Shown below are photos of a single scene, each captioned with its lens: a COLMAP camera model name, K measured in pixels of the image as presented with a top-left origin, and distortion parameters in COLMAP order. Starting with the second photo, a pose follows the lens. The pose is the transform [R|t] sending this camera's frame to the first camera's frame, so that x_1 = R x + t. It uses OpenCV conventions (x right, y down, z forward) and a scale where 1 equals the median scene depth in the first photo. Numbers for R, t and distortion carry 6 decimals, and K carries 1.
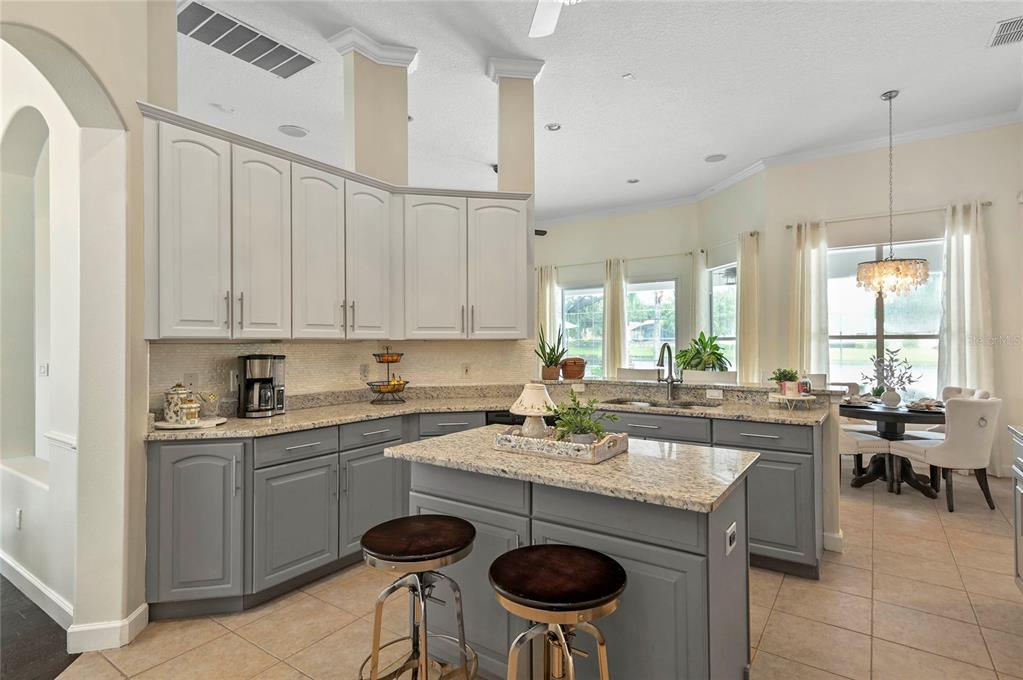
lens RADIAL K [[523.4, 0, 511.5], [0, 523.4, 340.0], [0, 0, 1]] dist [0.019505, -0.001248]
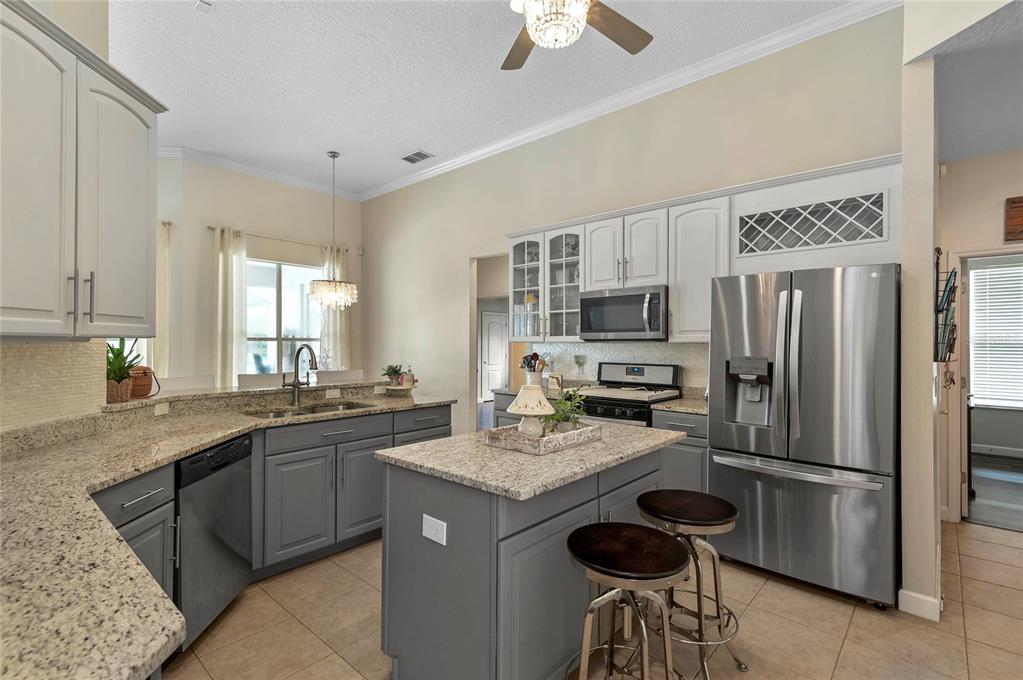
lens RADIAL K [[478.5, 0, 511.5], [0, 478.5, 340.0], [0, 0, 1]] dist [0.021499, -0.000187]
pose [[0.128293, 0.010913, 0.991676, -0.543306], [-0.008040, 0.999918, -0.009963, 0.004055], [-0.991704, -0.006695, 0.128370, 0.558584]]
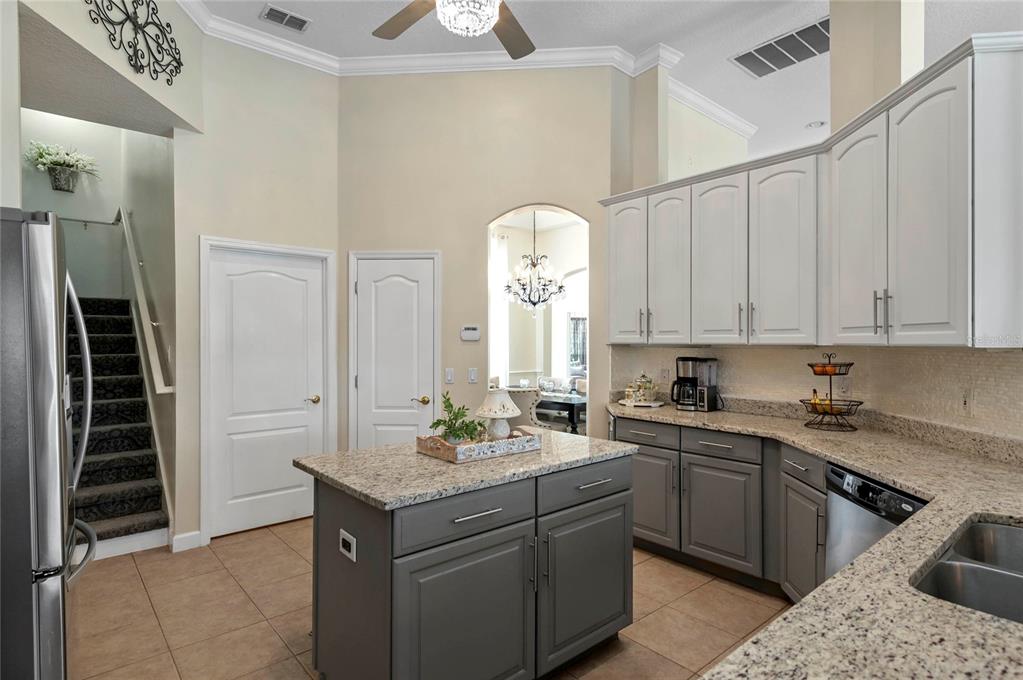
lens RADIAL K [[546.4, 0, 511.5], [0, 546.4, 340.0], [0, 0, 1]] dist [0.018643, -0.000060]
pose [[-0.259195, 0.000613, -0.965825, 0.693249], [0.002521, 0.999997, -0.000042, -0.009669], [0.965822, -0.002445, -0.259196, 0.804099]]
